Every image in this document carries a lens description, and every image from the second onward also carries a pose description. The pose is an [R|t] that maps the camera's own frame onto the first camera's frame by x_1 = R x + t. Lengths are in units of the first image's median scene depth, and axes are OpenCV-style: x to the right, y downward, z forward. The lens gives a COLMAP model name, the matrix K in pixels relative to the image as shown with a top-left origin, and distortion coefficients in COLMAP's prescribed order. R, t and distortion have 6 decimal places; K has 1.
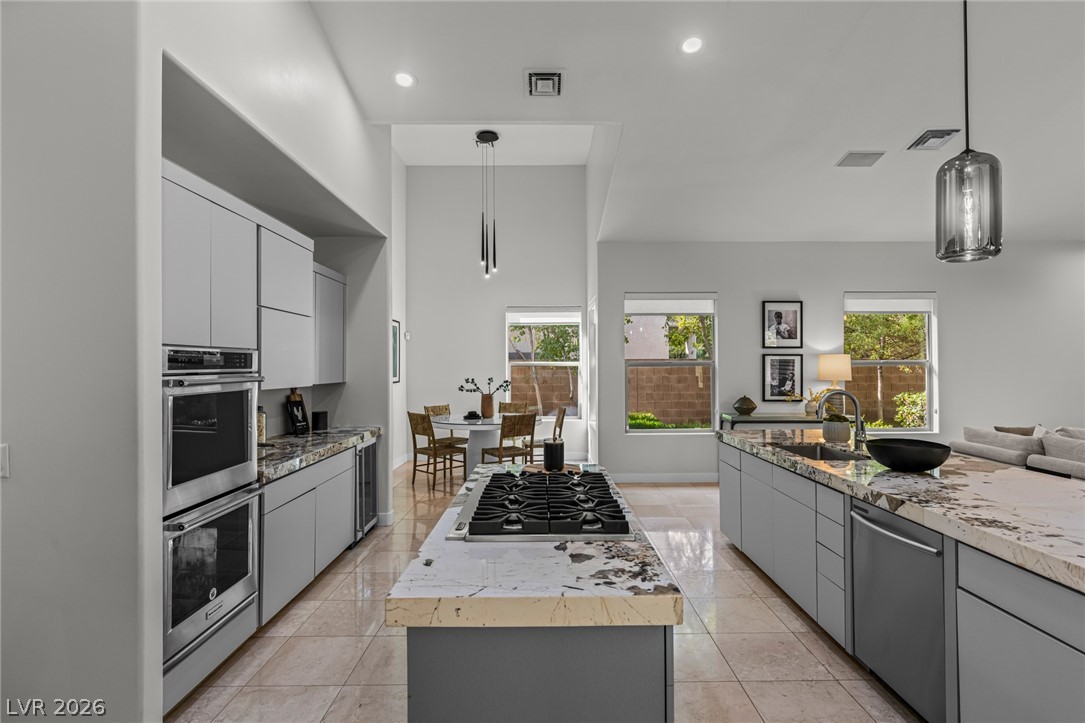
lens RADIAL K [[533.9, 0, 544.5], [0, 533.9, 359.3], [0, 0, 1]] dist [-0.021690, -0.000522]
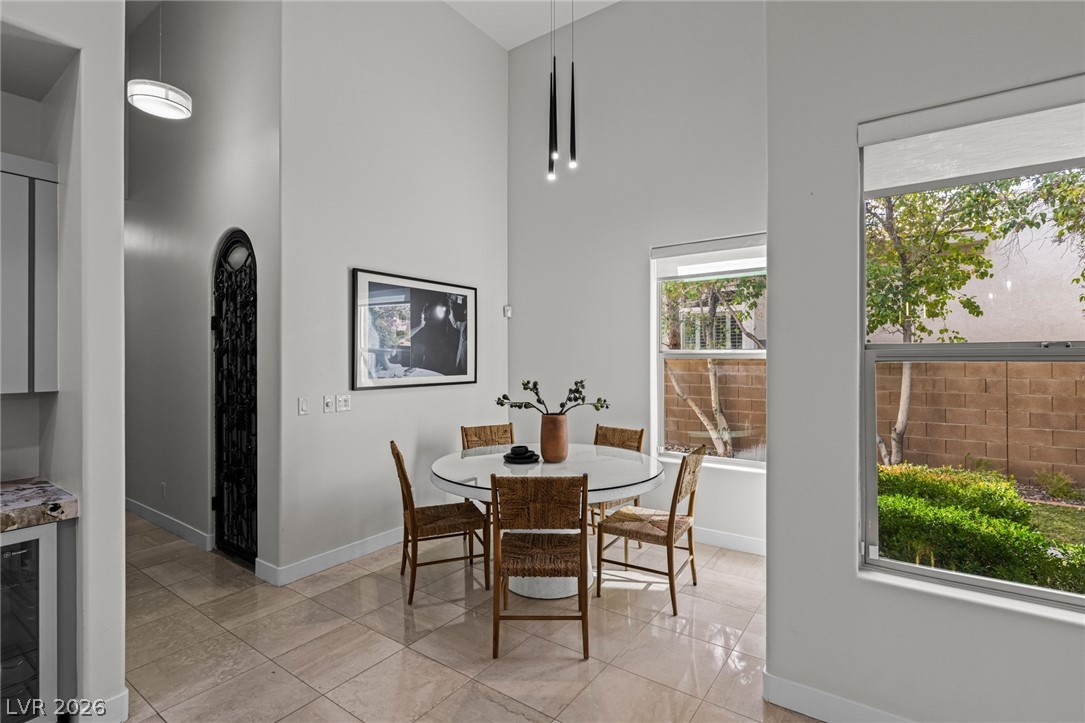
lens RADIAL K [[507.1, 0, 549.2], [0, 507.1, 358.9], [0, 0, 1]] dist [-0.000281, 0.000025]
pose [[0.820093, 0.001608, -0.572229, 0.172399], [0.005114, 0.999936, 0.010138, 0.009862], [0.572208, -0.011240, 0.820031, 0.651784]]
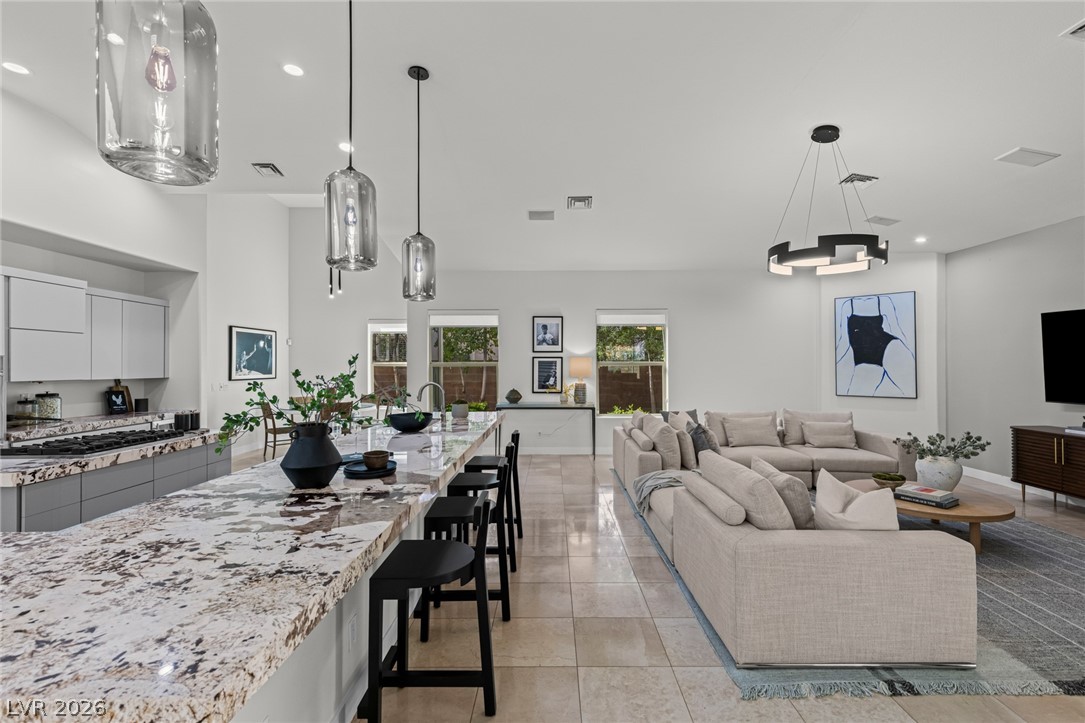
lens RADIAL K [[486.5, 0, 550.8], [0, 486.5, 362.0], [0, 0, 1]] dist [0.002336, -0.000133]
pose [[0.999995, -0.000284, 0.003053, 0.450269], [0.000273, 0.999993, 0.003673, -0.000859], [-0.003054, -0.003672, 0.999989, -0.195939]]
